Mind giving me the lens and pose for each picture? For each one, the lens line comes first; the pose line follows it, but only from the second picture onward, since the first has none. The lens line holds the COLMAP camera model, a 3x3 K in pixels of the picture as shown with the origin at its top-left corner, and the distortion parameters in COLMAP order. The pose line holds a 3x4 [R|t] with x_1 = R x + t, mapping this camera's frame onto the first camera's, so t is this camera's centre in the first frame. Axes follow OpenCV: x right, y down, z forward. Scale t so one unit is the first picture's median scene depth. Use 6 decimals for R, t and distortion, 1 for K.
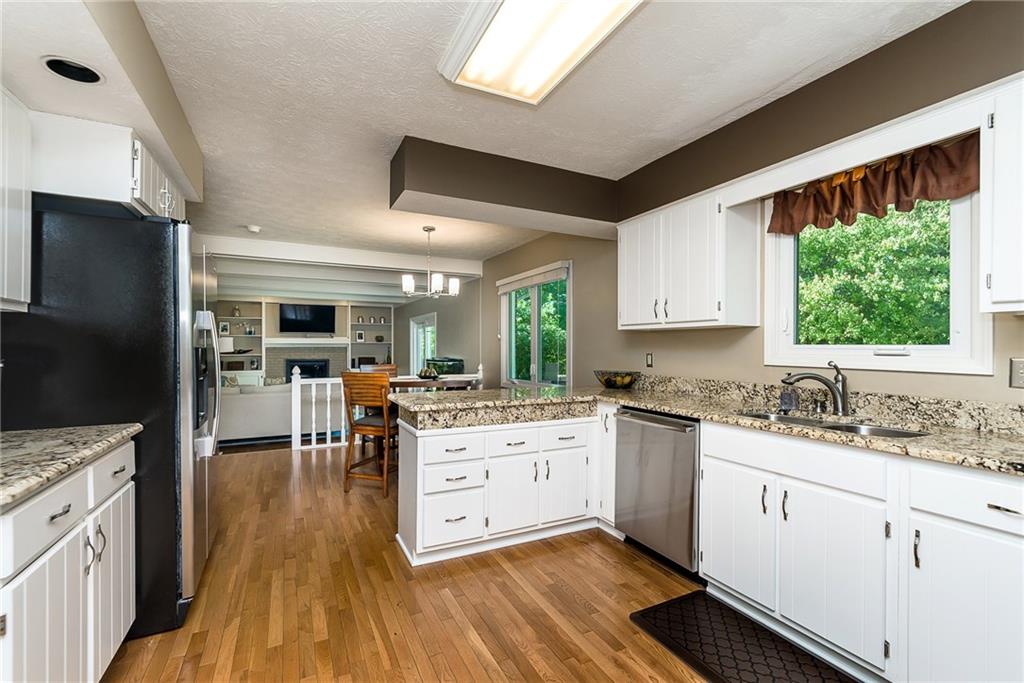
lens RADIAL K [[441.5, 0, 517.2], [0, 441.5, 348.3], [0, 0, 1]] dist [0.002549, 0.000208]
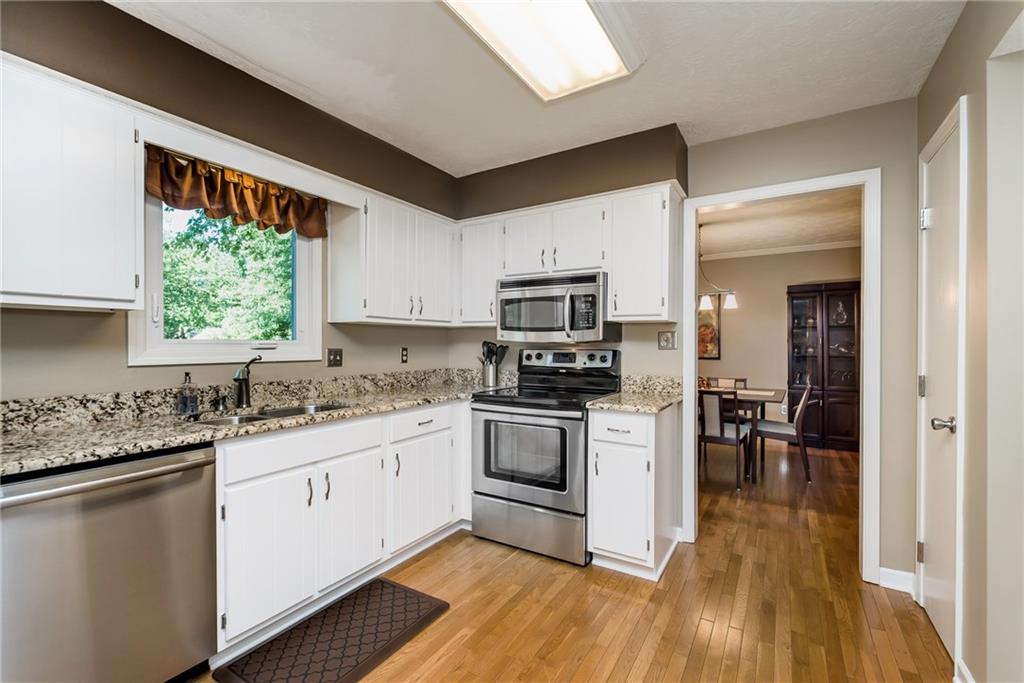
lens RADIAL K [[441.5, 0, 519.1], [0, 441.5, 342.0], [0, 0, 1]] dist [0.002549, 0.000208]
pose [[-0.518174, -0.003363, 0.855269, -0.532223], [-0.001646, 0.999994, 0.002934, -0.006976], [-0.855274, 0.000113, -0.518177, 1.063838]]
